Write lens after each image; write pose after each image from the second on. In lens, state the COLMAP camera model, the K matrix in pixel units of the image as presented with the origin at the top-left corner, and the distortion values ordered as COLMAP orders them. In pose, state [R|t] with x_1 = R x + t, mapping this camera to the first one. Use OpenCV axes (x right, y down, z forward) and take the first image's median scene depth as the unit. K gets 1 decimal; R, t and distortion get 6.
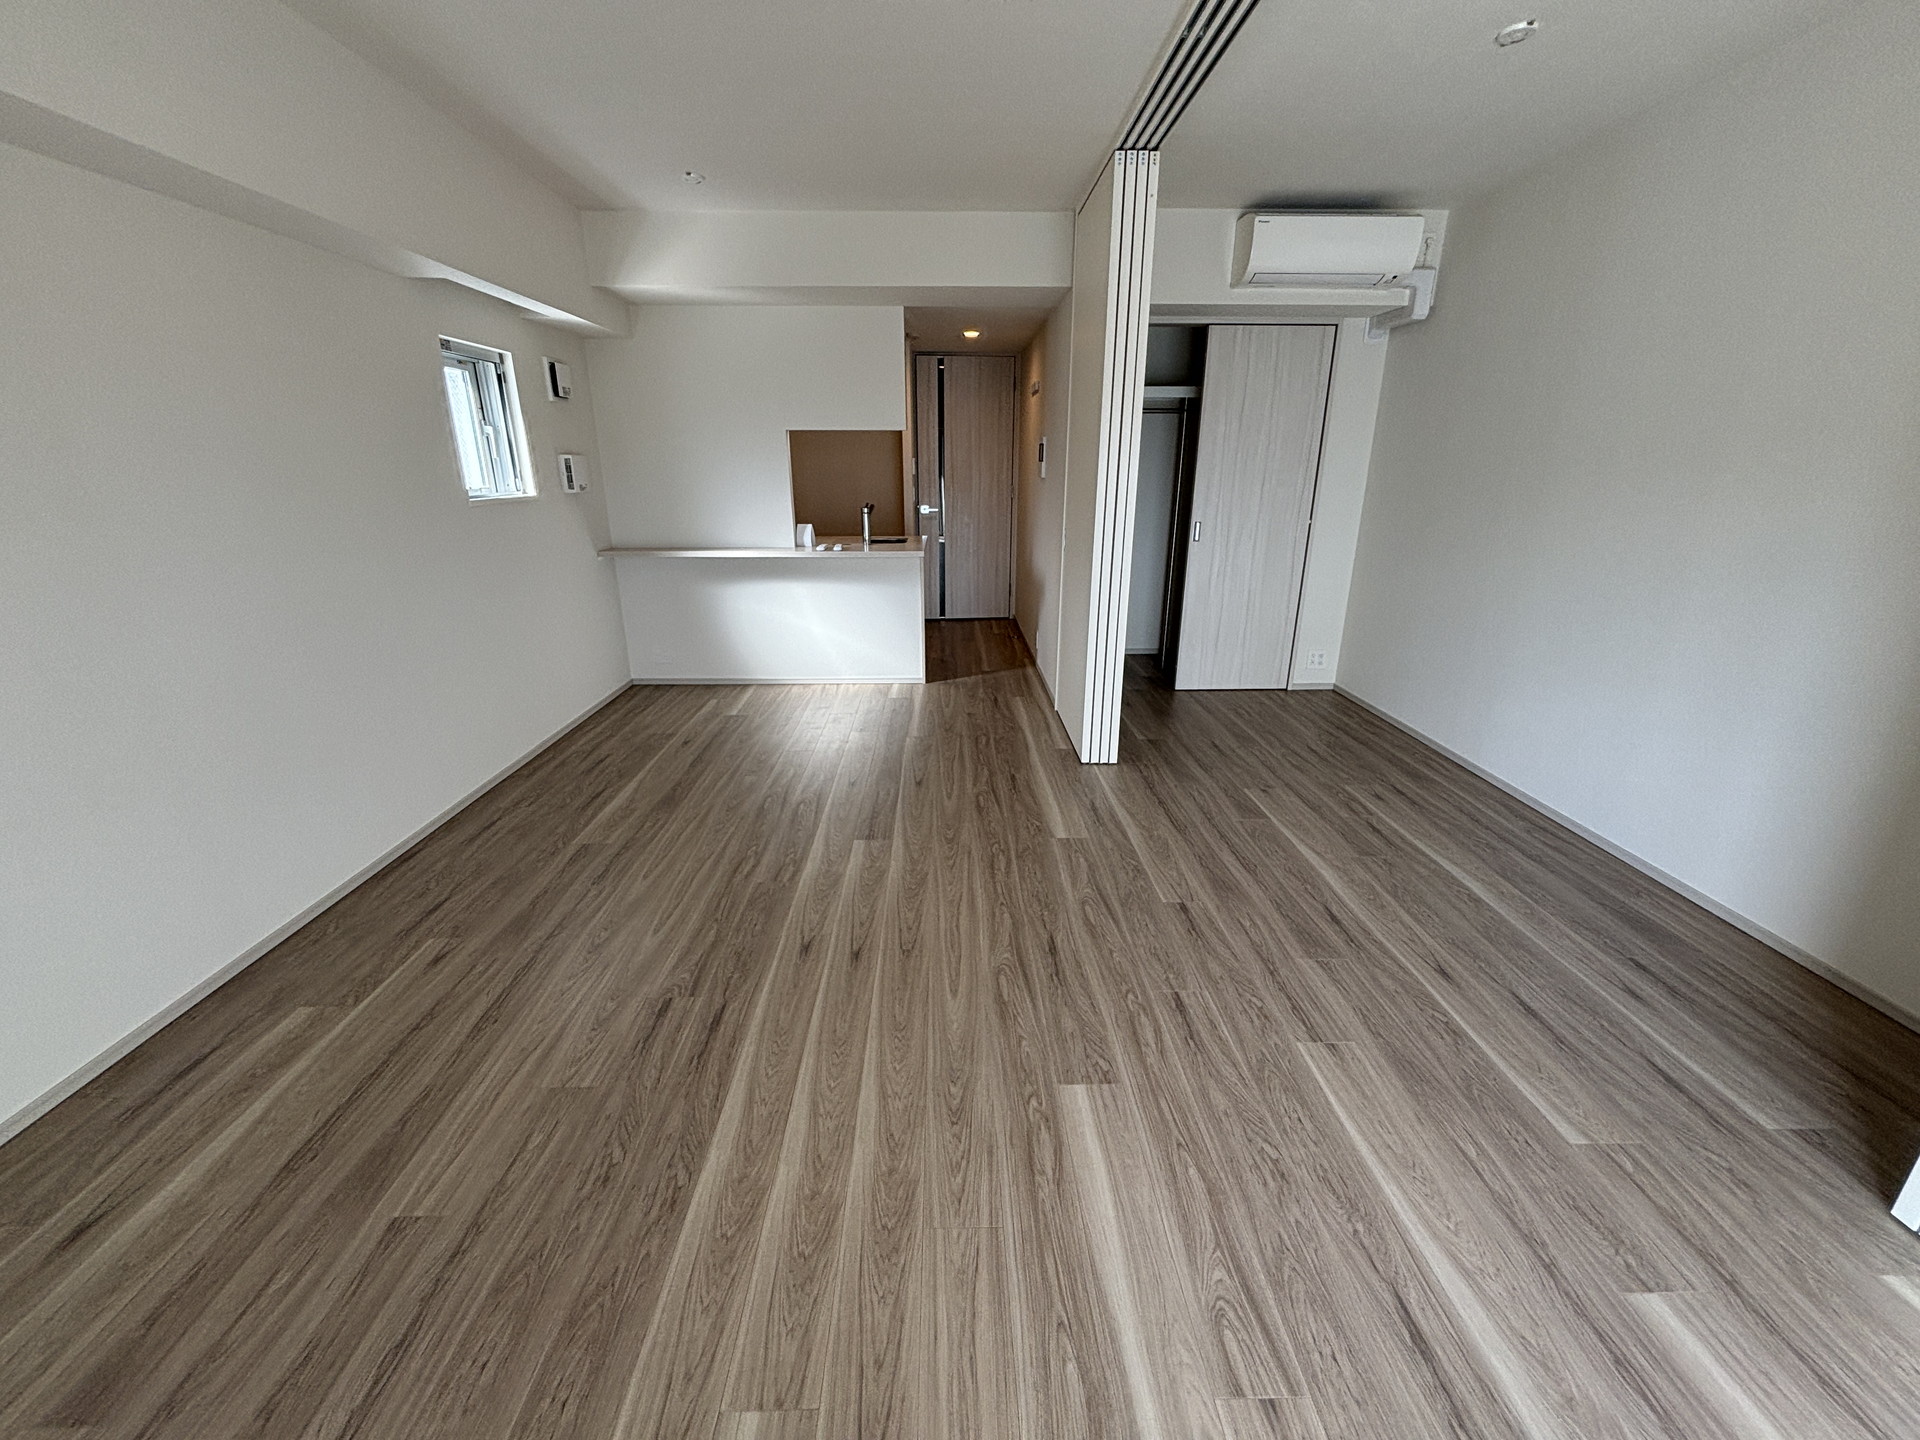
lens RADIAL K [[782.1, 0, 960.7], [0, 782.1, 639.1], [0, 0, 1]] dist [0.000720, -0.000127]
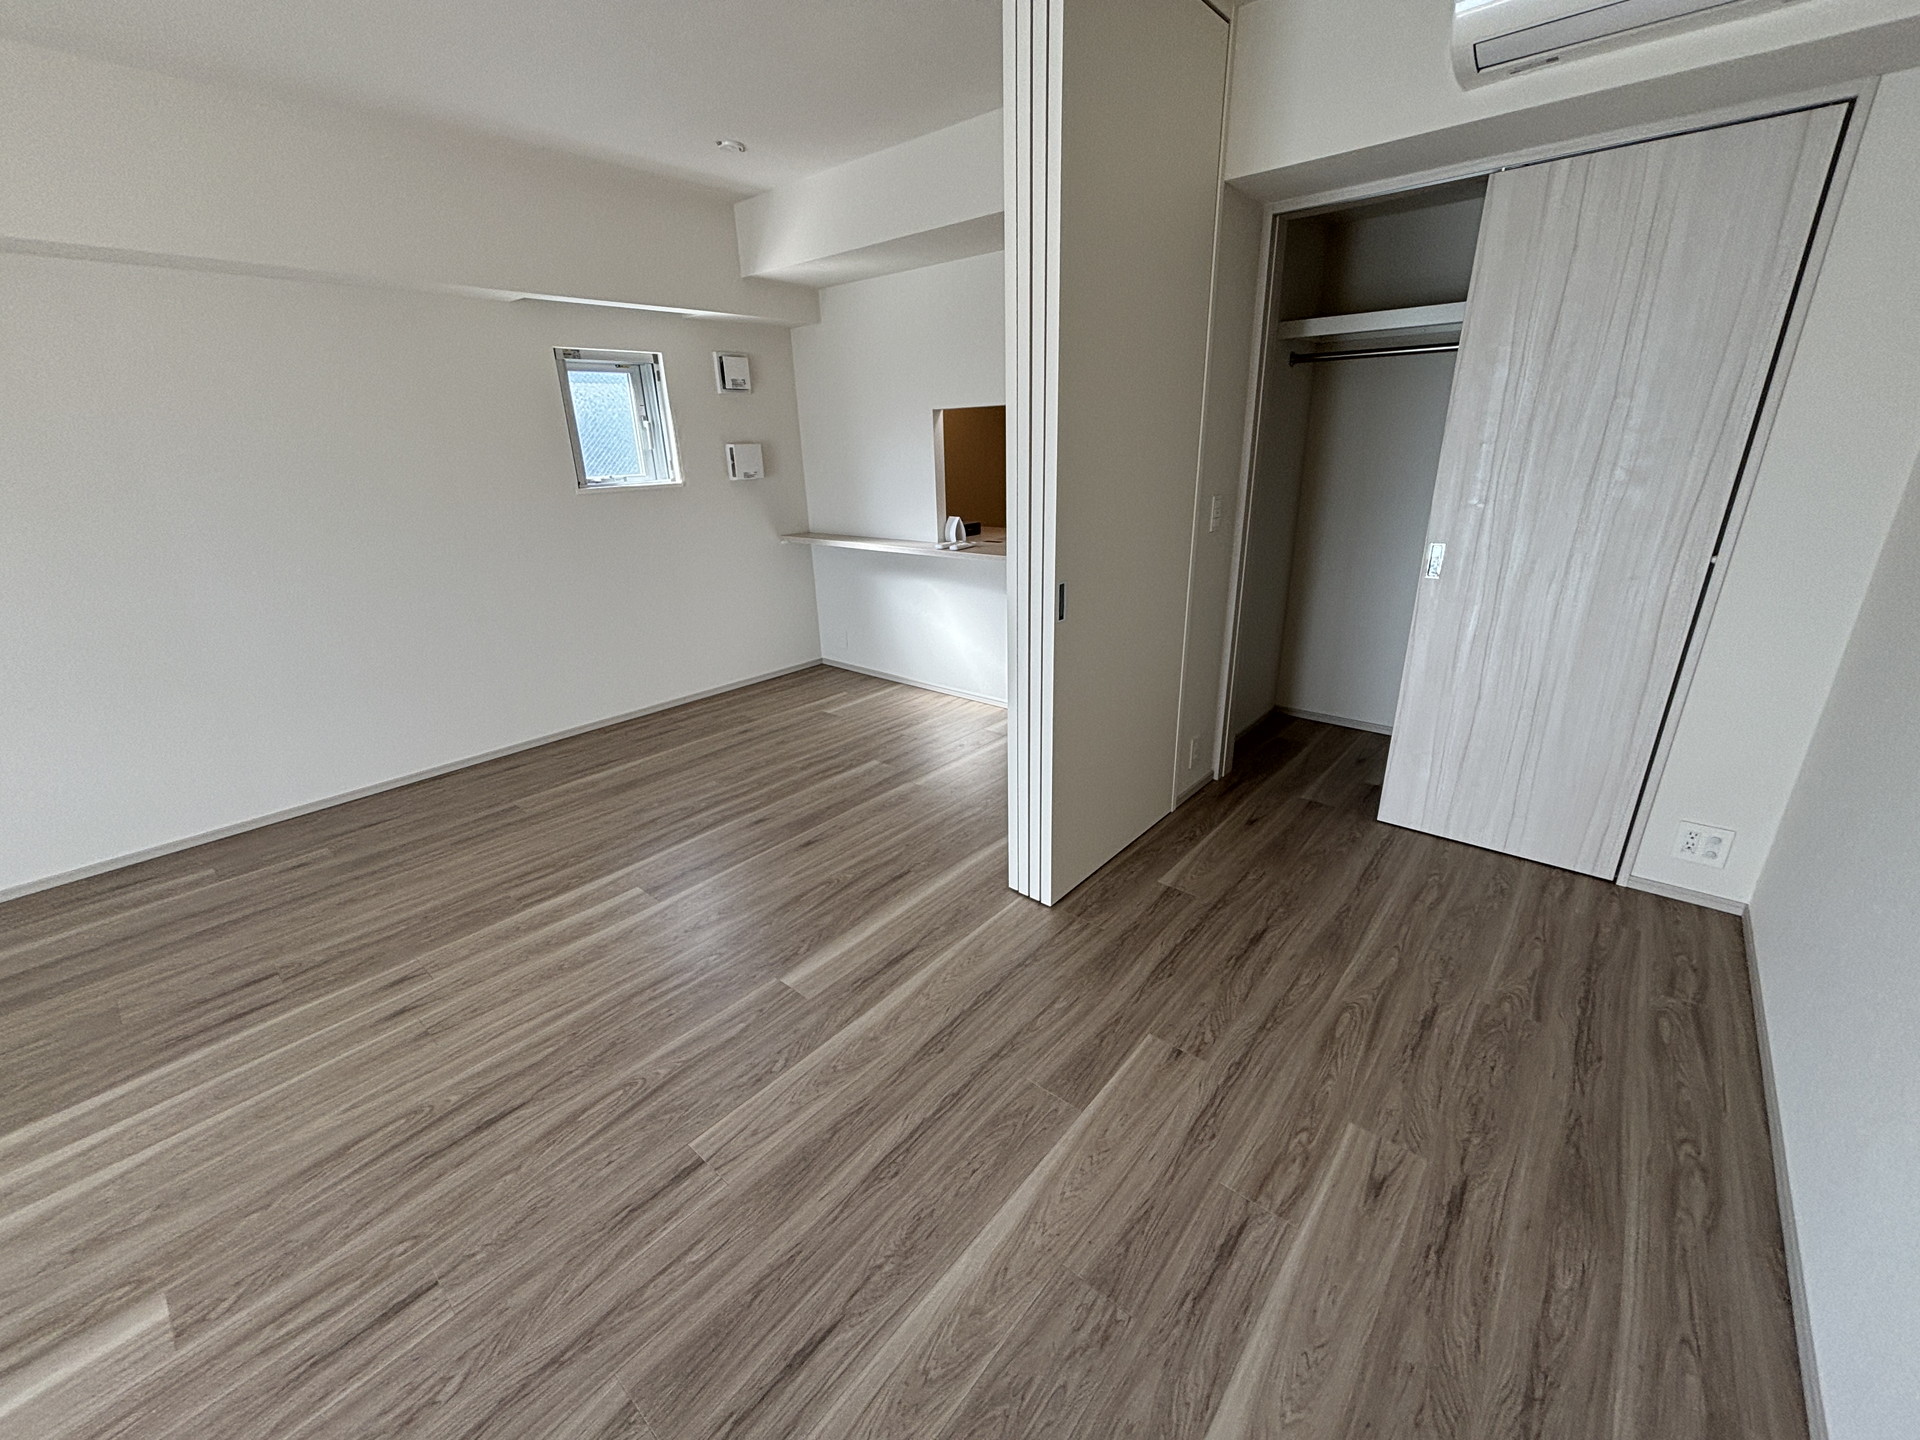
lens RADIAL K [[789.4, 0, 964.1], [0, 789.4, 654.1], [0, 0, 1]] dist [-0.000338, 0.000154]
pose [[0.747448, 0.156624, -0.645593, 0.574081], [-0.119605, 0.987657, 0.101136, -0.118401], [0.653465, 0.001623, 0.756955, 0.470183]]
